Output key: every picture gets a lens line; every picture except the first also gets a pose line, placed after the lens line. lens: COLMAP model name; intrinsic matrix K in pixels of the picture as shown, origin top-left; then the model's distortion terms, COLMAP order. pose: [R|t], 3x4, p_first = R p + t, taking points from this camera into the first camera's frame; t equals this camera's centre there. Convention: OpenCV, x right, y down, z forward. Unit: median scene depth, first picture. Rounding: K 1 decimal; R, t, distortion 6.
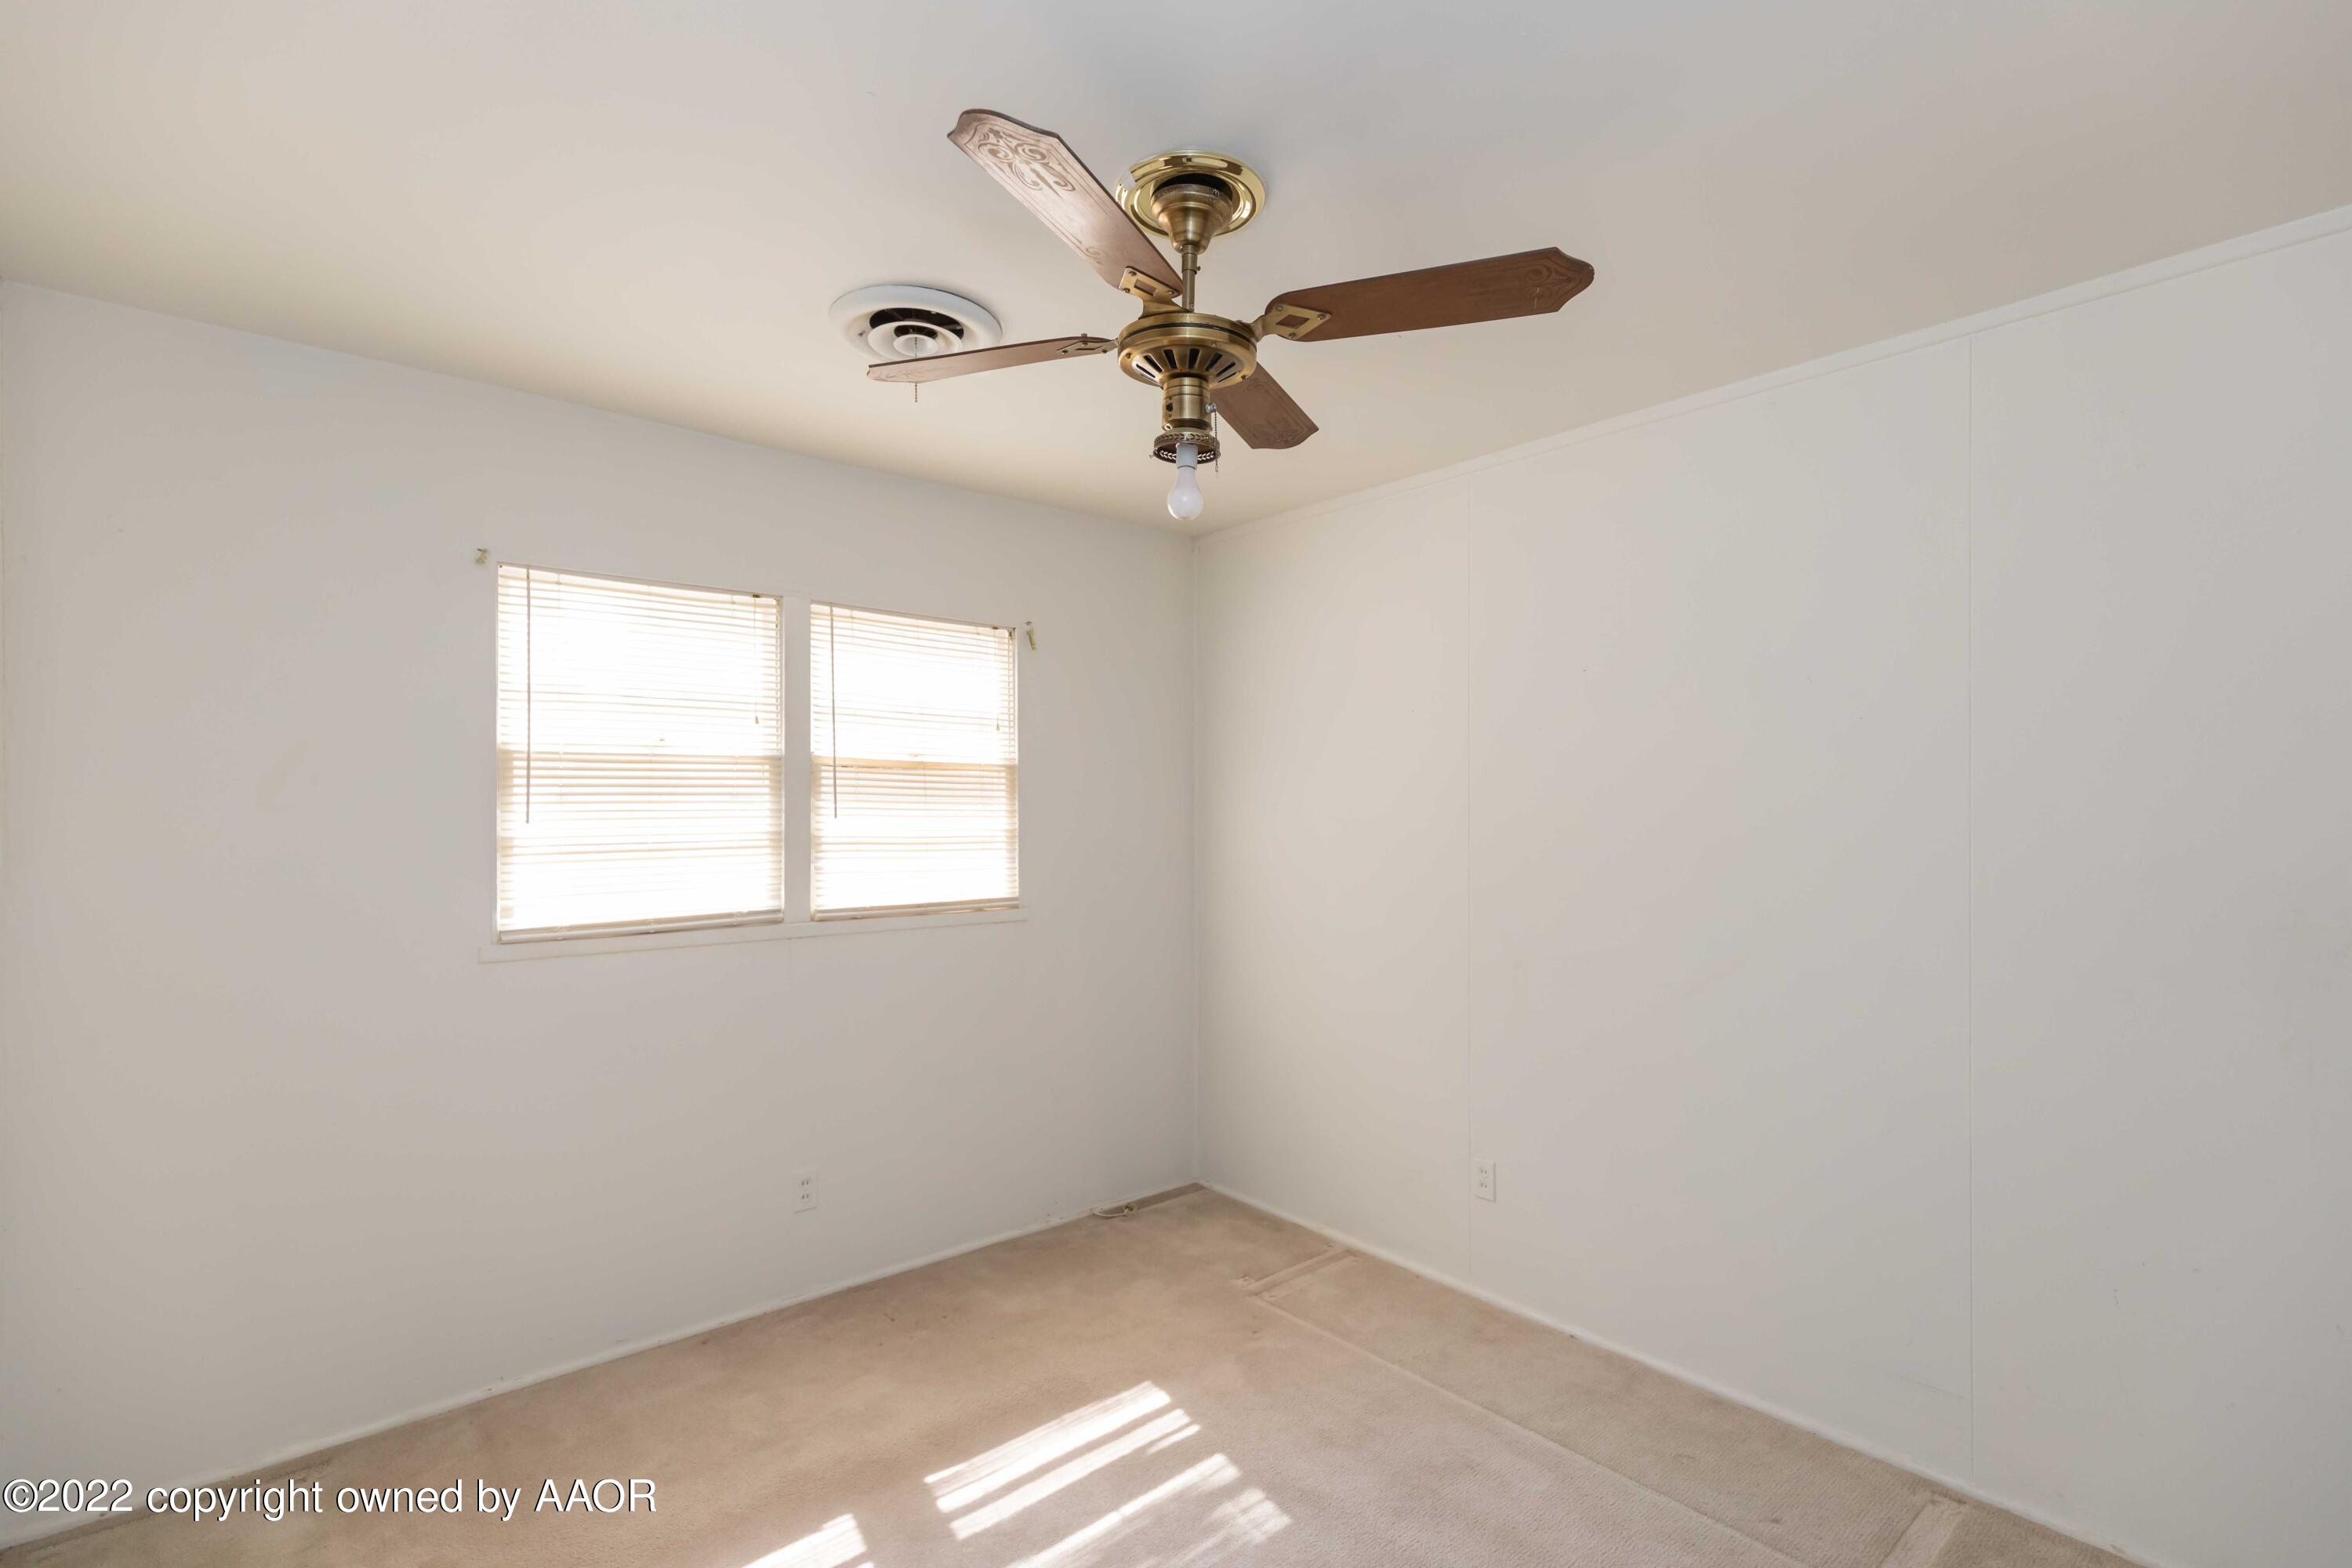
lens RADIAL K [[1078.4, 0, 1173.4], [0, 1078.4, 806.1], [0, 0, 1]] dist [0.002226, 0.000388]
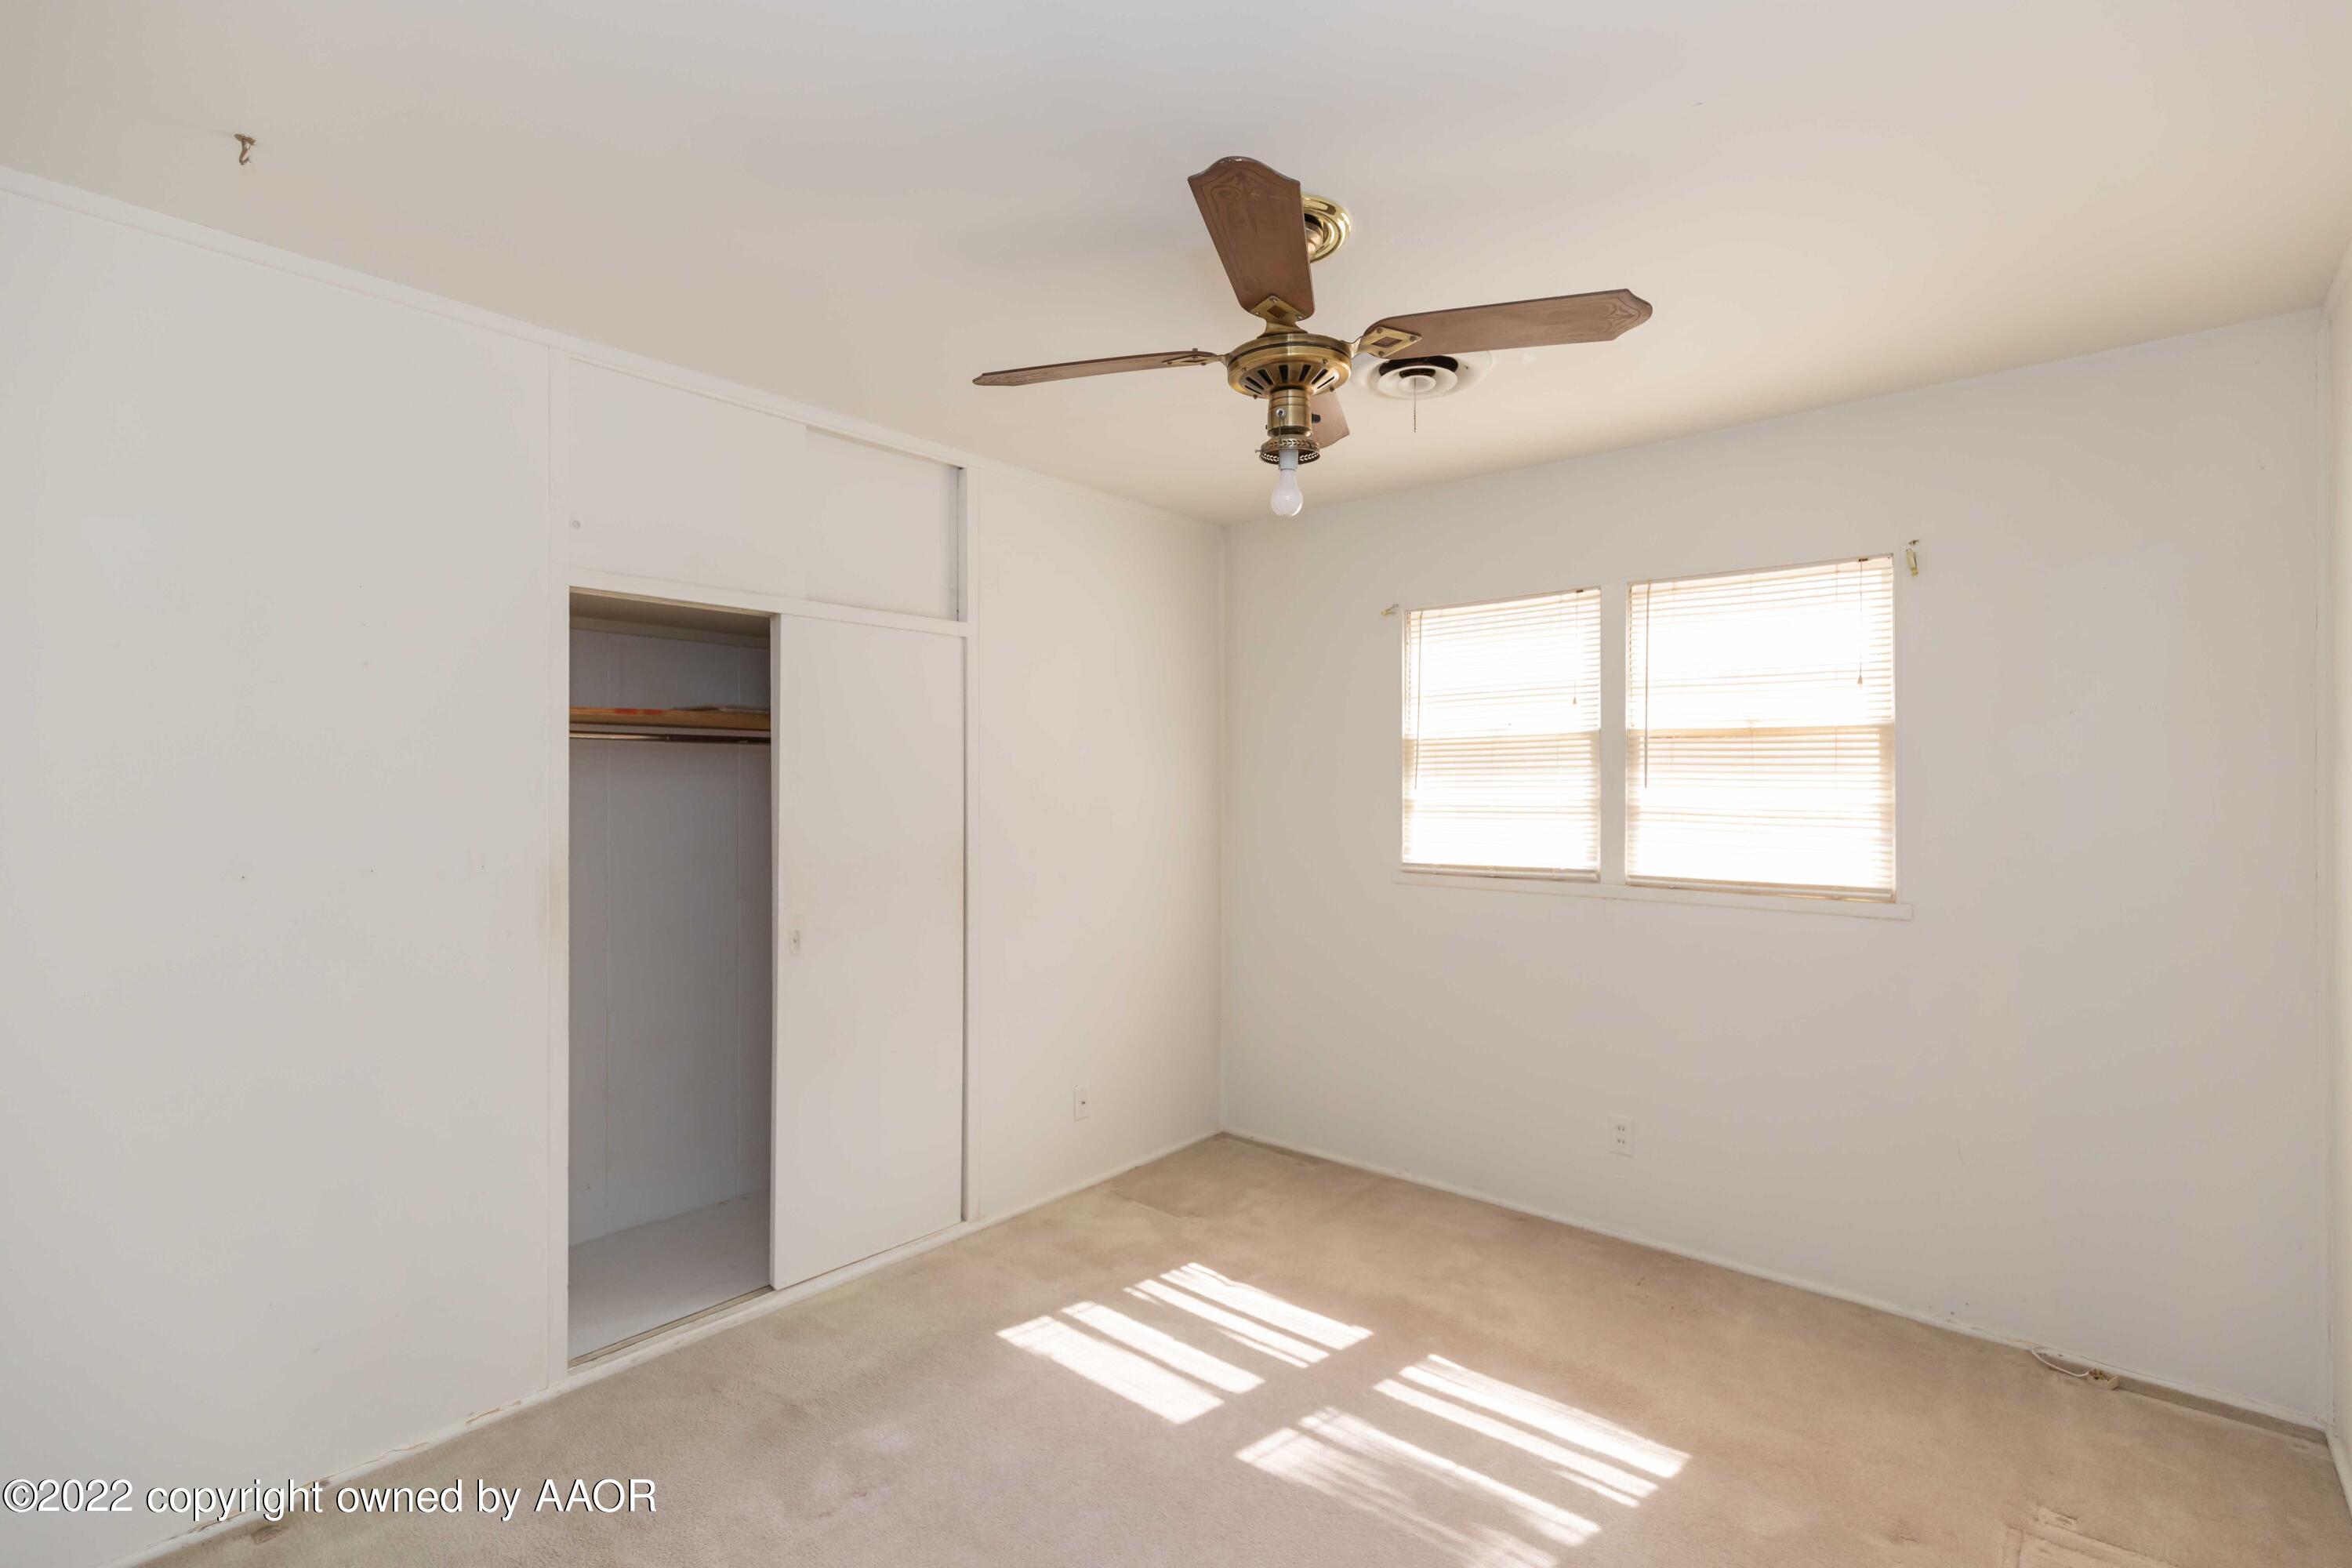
lens RADIAL K [[1058.8, 0, 1213.4], [0, 1058.8, 787.9], [0, 0, 1]] dist [0.002117, -0.000381]
pose [[0.165266, 0.003359, -0.986243, 0.631142], [0.001084, 0.999993, 0.003587, 0.006940], [0.986248, -0.001662, 0.165261, 0.429675]]
